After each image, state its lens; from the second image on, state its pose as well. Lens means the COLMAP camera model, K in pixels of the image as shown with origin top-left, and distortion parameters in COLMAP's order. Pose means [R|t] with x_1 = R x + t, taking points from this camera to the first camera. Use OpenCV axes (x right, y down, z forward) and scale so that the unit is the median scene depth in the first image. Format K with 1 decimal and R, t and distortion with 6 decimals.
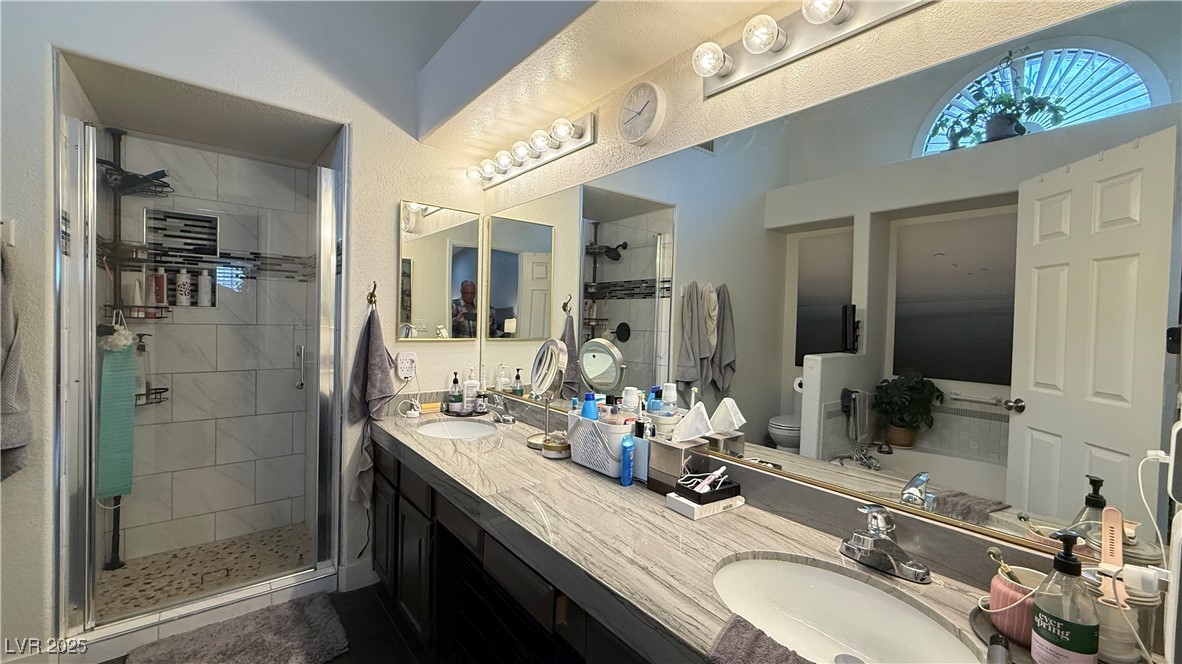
lens RADIAL K [[470.3, 0, 587.5], [0, 470.3, 330.7], [0, 0, 1]] dist [0.001044, -0.000026]
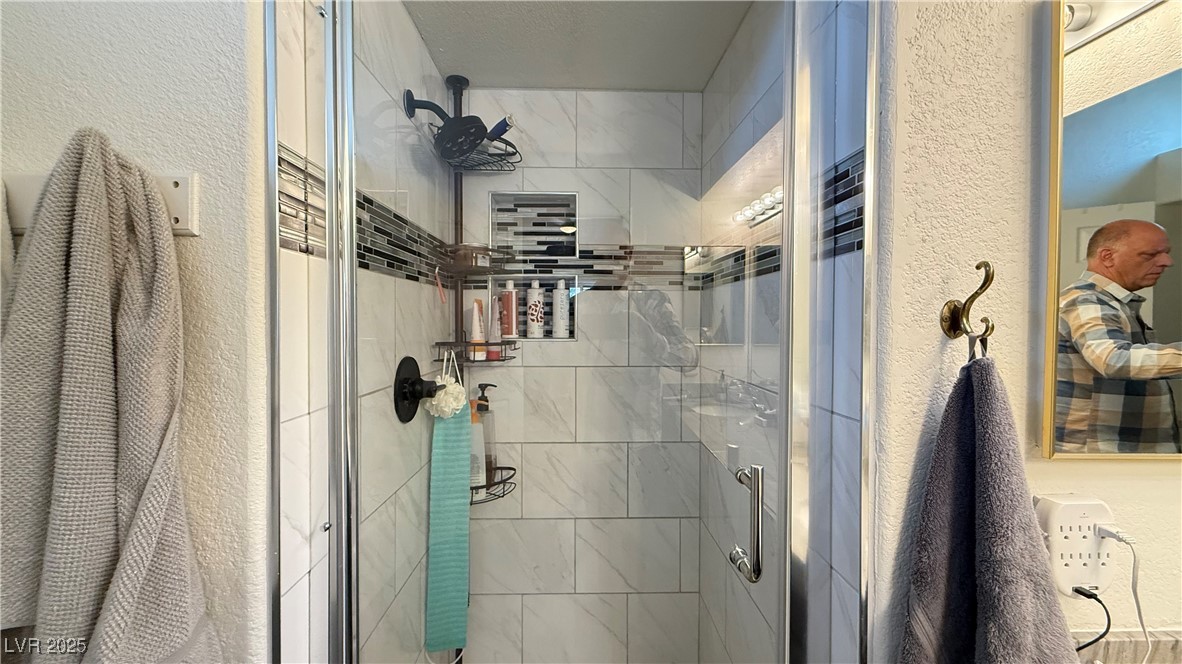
lens RADIAL K [[470.3, 0, 587.5], [0, 470.3, 330.7], [0, 0, 1]] dist [0.001044, -0.000026]
pose [[0.789807, -0.013829, -0.613200, -0.430790], [0.003286, 0.999827, -0.018315, -0.053617], [0.613347, 0.012450, 0.789715, 0.566678]]
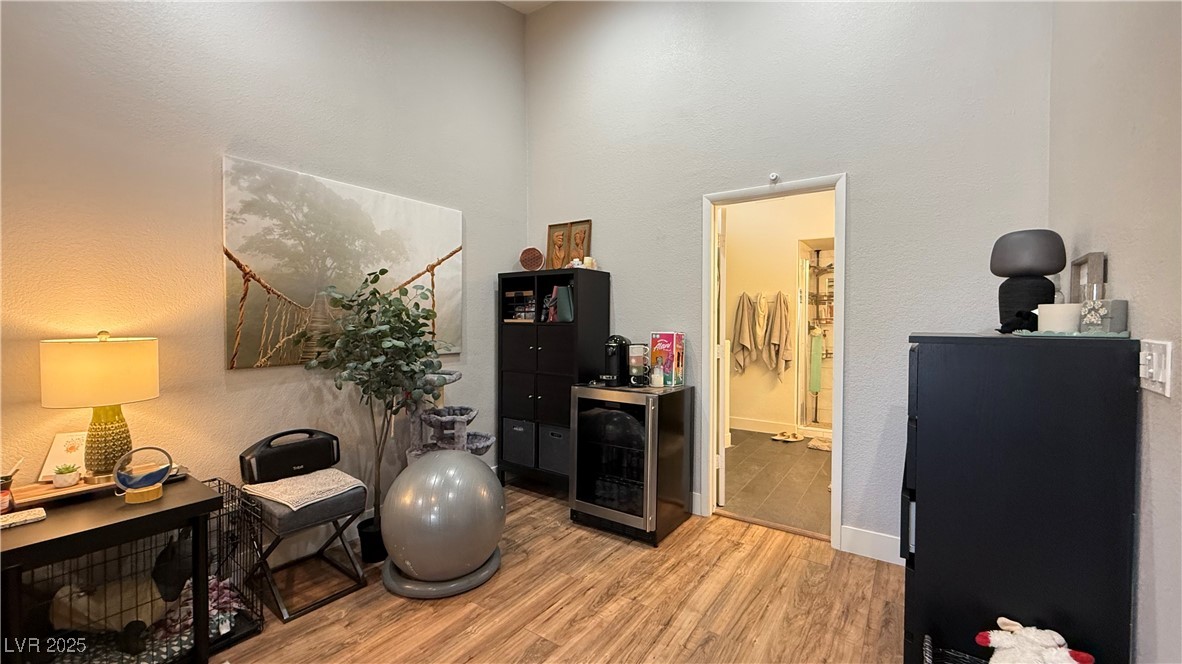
lens RADIAL K [[470.3, 0, 587.5], [0, 470.3, 330.7], [0, 0, 1]] dist [0.001044, -0.000026]
pose [[0.275357, -0.005724, -0.961325, 1.067448], [-0.018423, 0.999767, -0.011229, 0.060472], [0.961166, 0.020803, 0.275187, -0.864838]]
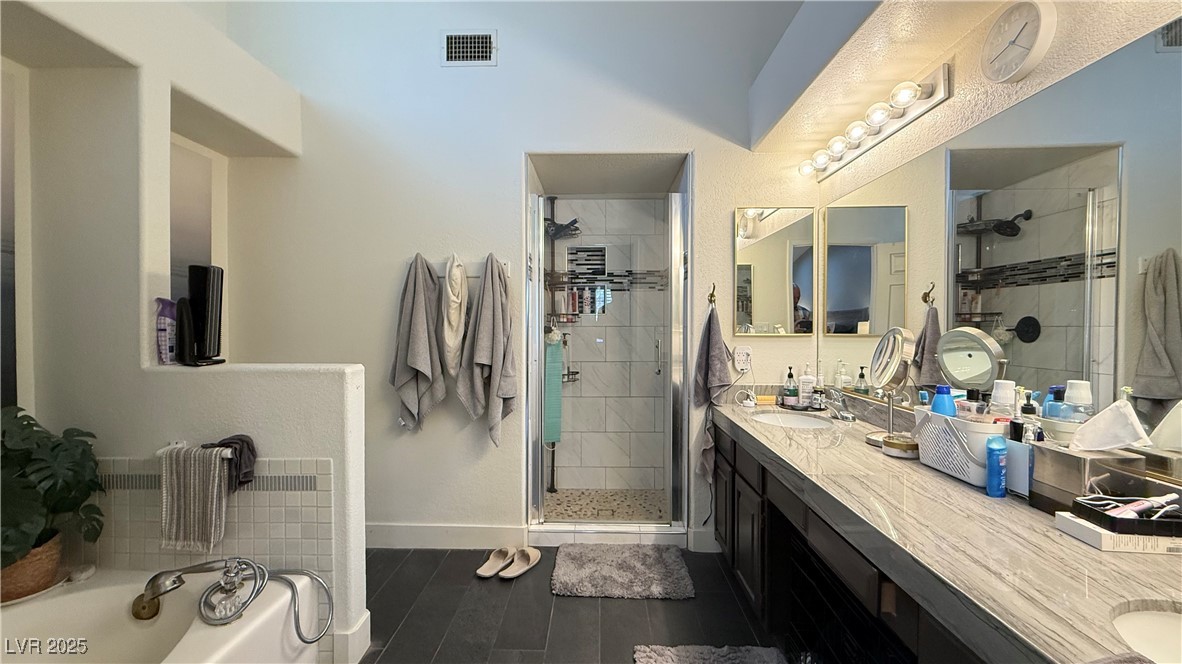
lens RADIAL K [[470.3, 0, 587.5], [0, 470.3, 330.7], [0, 0, 1]] dist [0.001044, -0.000026]
pose [[0.758821, -0.018810, -0.651027, 0.049775], [0.004142, 0.999702, -0.024056, 0.033464], [0.651286, 0.015558, 0.758673, -0.055477]]
